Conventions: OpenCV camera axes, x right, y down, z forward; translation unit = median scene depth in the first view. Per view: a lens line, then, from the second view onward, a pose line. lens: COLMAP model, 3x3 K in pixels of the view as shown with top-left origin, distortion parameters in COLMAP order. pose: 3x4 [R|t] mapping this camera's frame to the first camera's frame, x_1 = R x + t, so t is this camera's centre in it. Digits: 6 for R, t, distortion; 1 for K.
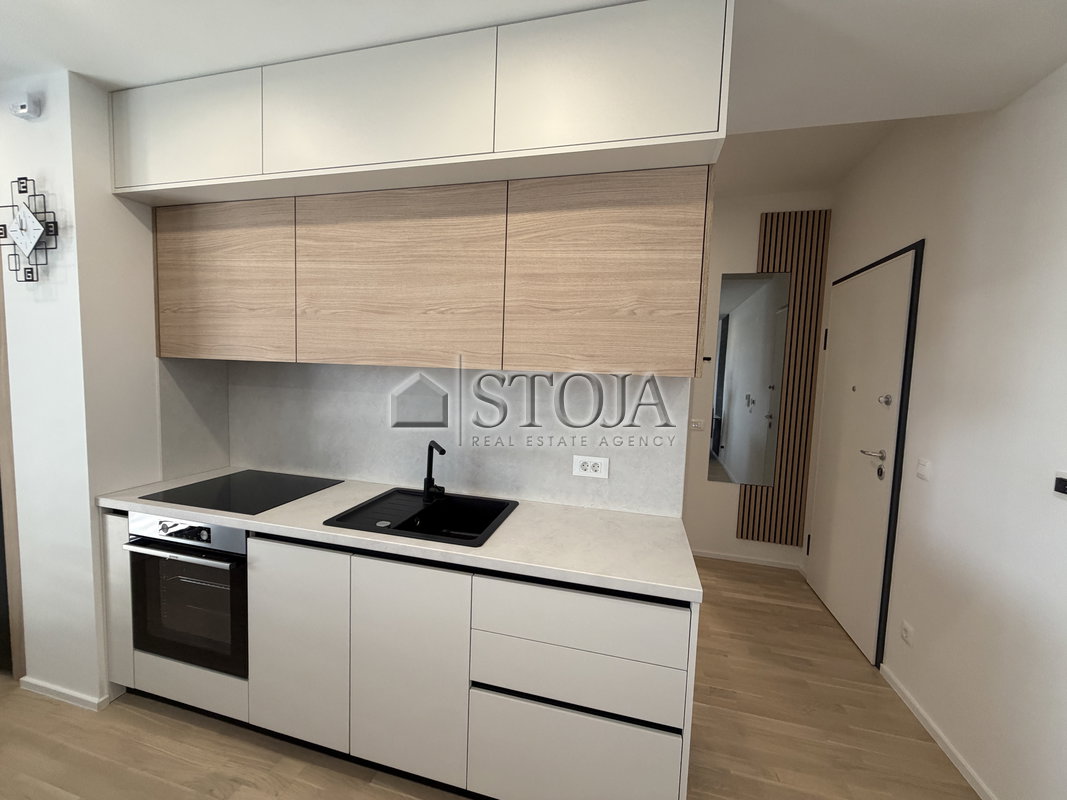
lens RADIAL K [[424.1, 0, 528.3], [0, 424.1, 398.3], [0, 0, 1]] dist [-0.000323, 0.000142]
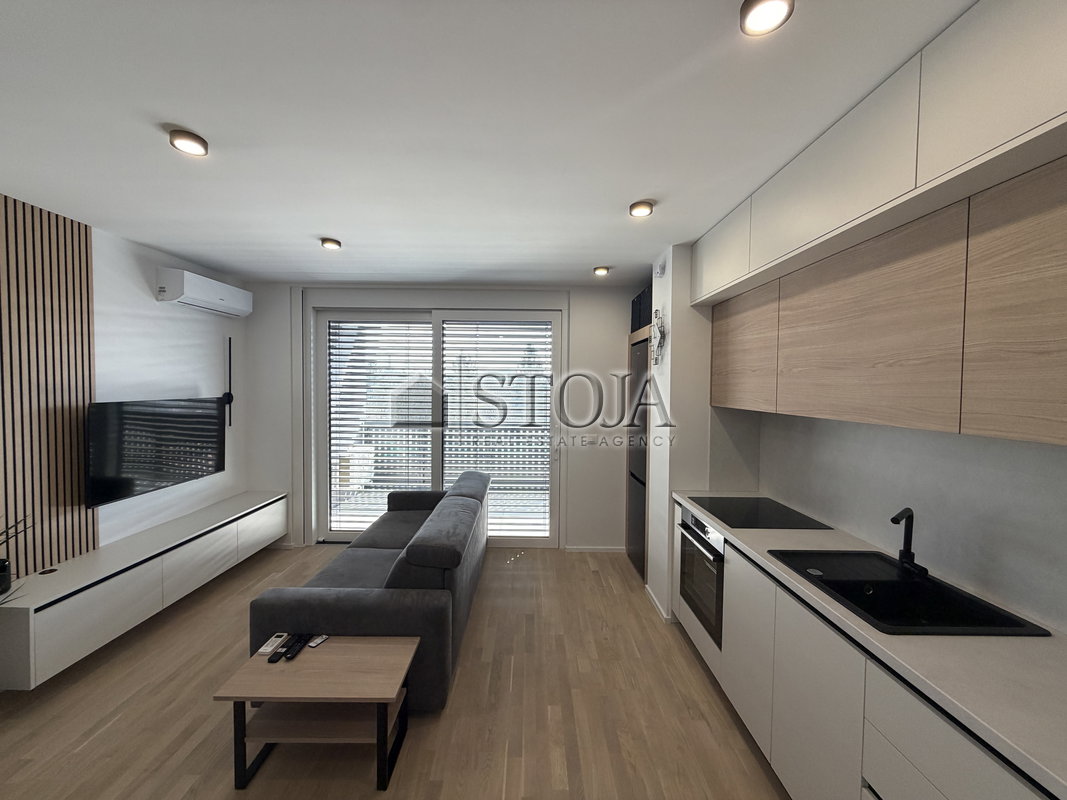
lens RADIAL K [[424.1, 0, 528.3], [0, 424.1, 398.3], [0, 0, 1]] dist [-0.000323, 0.000142]
pose [[0.248220, -0.002146, -0.968701, 0.456615], [-0.072903, 0.997120, -0.020890, -0.052159], [0.965957, 0.075806, 0.247349, 0.026365]]
